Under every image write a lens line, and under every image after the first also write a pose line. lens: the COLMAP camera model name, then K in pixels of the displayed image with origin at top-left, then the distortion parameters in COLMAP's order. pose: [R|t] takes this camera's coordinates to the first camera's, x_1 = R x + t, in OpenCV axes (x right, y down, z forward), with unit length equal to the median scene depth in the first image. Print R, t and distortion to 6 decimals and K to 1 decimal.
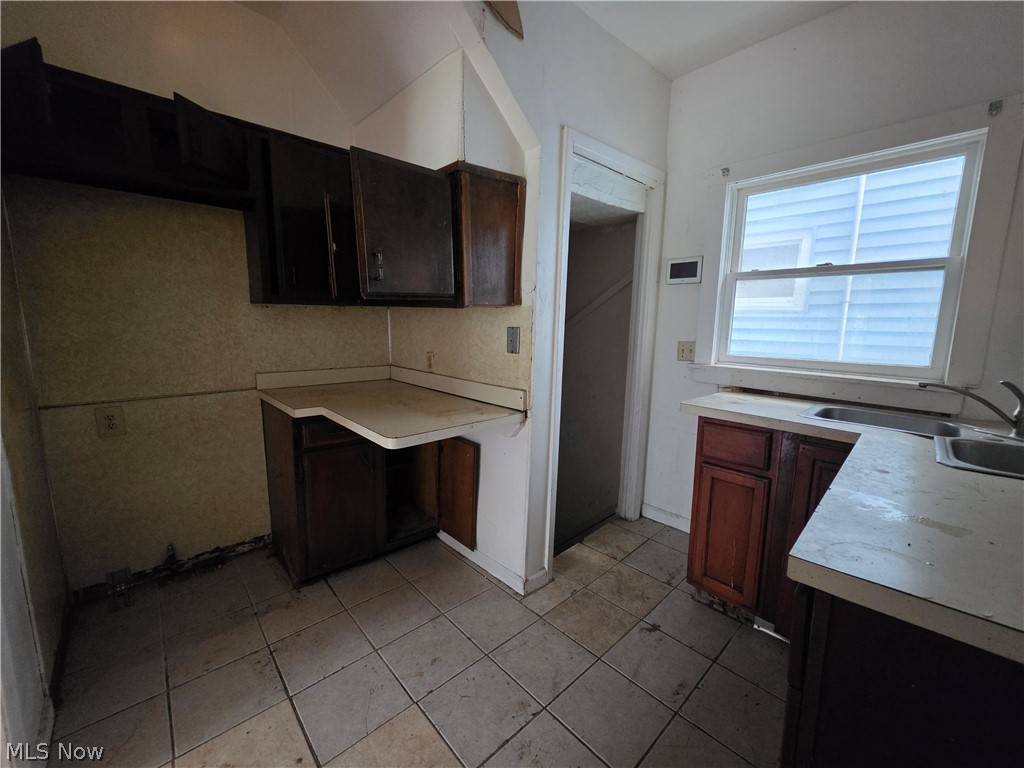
lens RADIAL K [[416.7, 0, 526.4], [0, 416.7, 381.7], [0, 0, 1]] dist [0.000001, 0.000011]
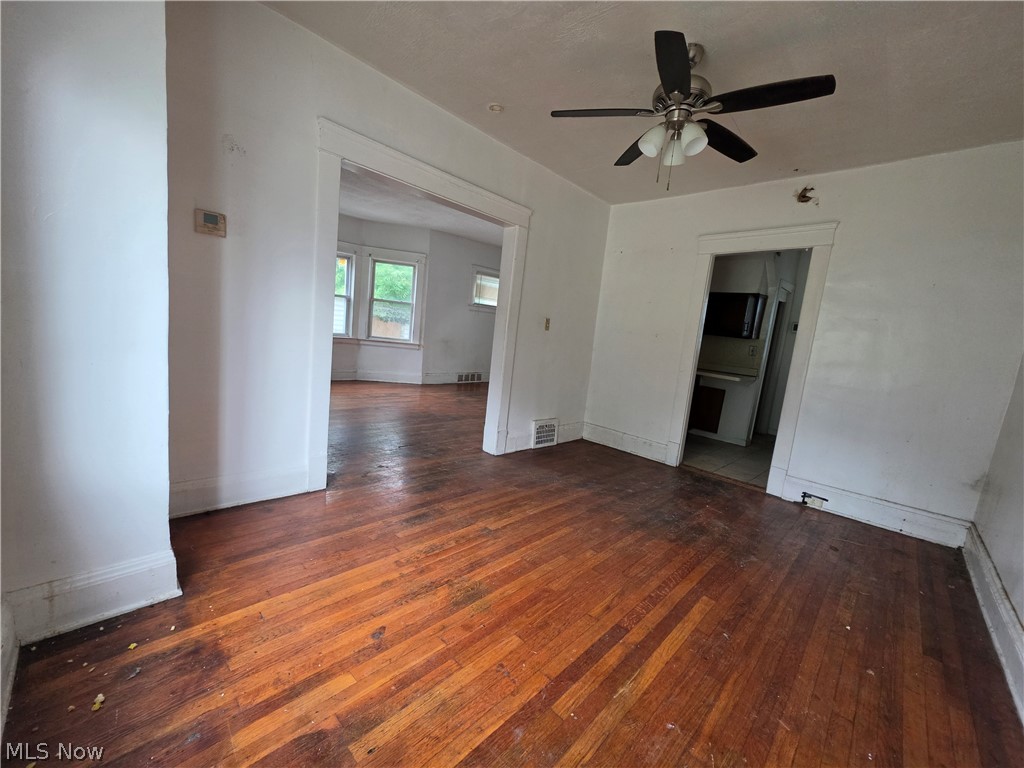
lens RADIAL K [[410.4, 0, 515.5], [0, 410.4, 381.8], [0, 0, 1]] dist [-0.002155, -0.000228]
pose [[0.995237, 0.074770, 0.062550, -1.785852], [-0.073693, 0.997093, -0.019342, 0.276467], [-0.063814, 0.014640, 0.997854, -1.644558]]
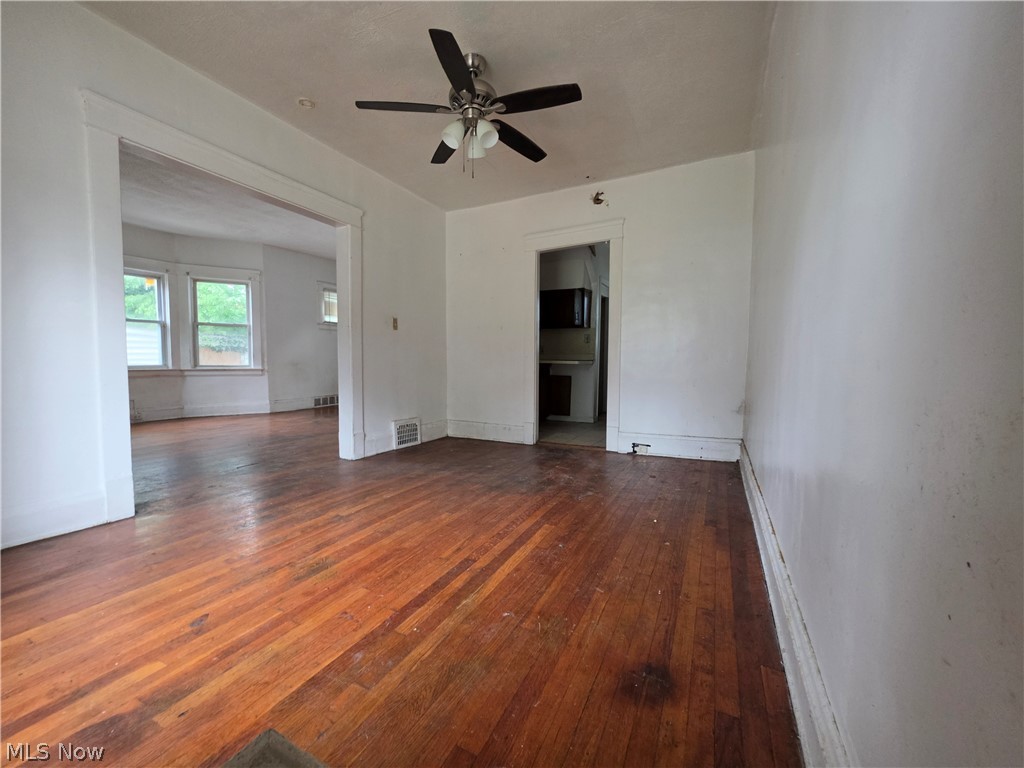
lens RADIAL K [[410.4, 0, 515.5], [0, 410.4, 381.8], [0, 0, 1]] dist [-0.002155, -0.000228]
pose [[0.936362, -0.034492, 0.349338, -1.677636], [0.066934, 0.994446, -0.081223, 0.451004], [-0.344596, 0.099437, 0.933470, -1.732914]]
